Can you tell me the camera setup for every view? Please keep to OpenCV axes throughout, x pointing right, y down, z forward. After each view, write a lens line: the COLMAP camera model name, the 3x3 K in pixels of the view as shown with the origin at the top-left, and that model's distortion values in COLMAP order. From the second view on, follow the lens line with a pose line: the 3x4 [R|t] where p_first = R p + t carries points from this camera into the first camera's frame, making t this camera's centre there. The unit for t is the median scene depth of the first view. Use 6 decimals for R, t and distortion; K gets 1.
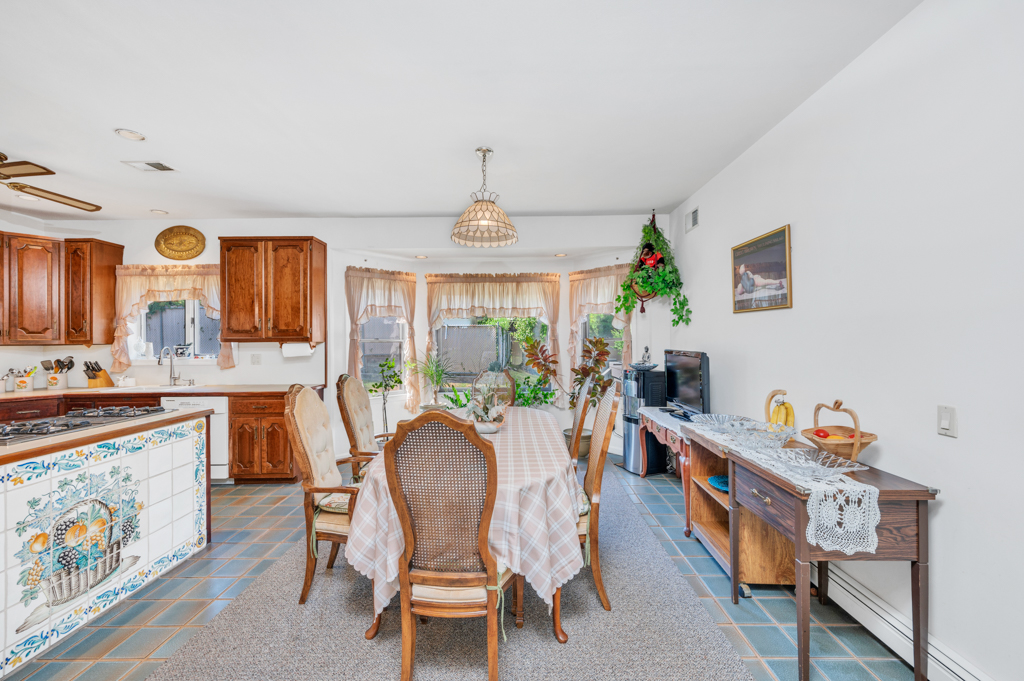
lens RADIAL K [[407.7, 0, 512.0], [0, 407.7, 340.5], [0, 0, 1]] dist [-0.000684, 0.000249]
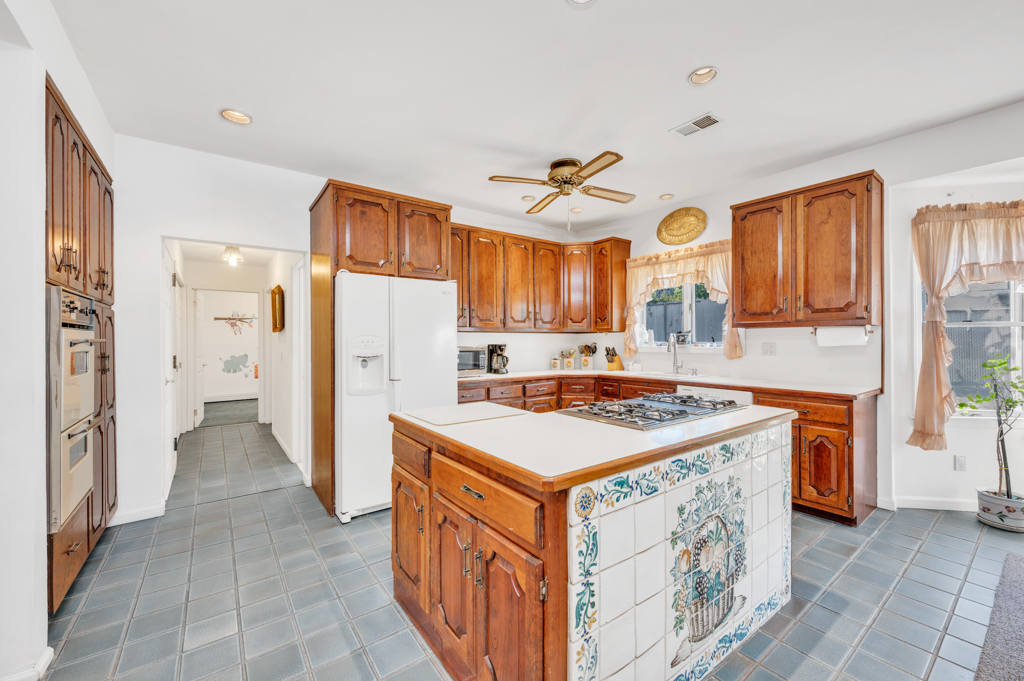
lens RADIAL K [[407.7, 0, 512.0], [0, 407.7, 340.5], [0, 0, 1]] dist [-0.000684, 0.000249]
pose [[0.605897, 0.007837, -0.795505, -0.305352], [-0.000490, 0.999955, 0.009478, 0.023024], [0.795543, -0.005353, 0.605874, 0.102674]]
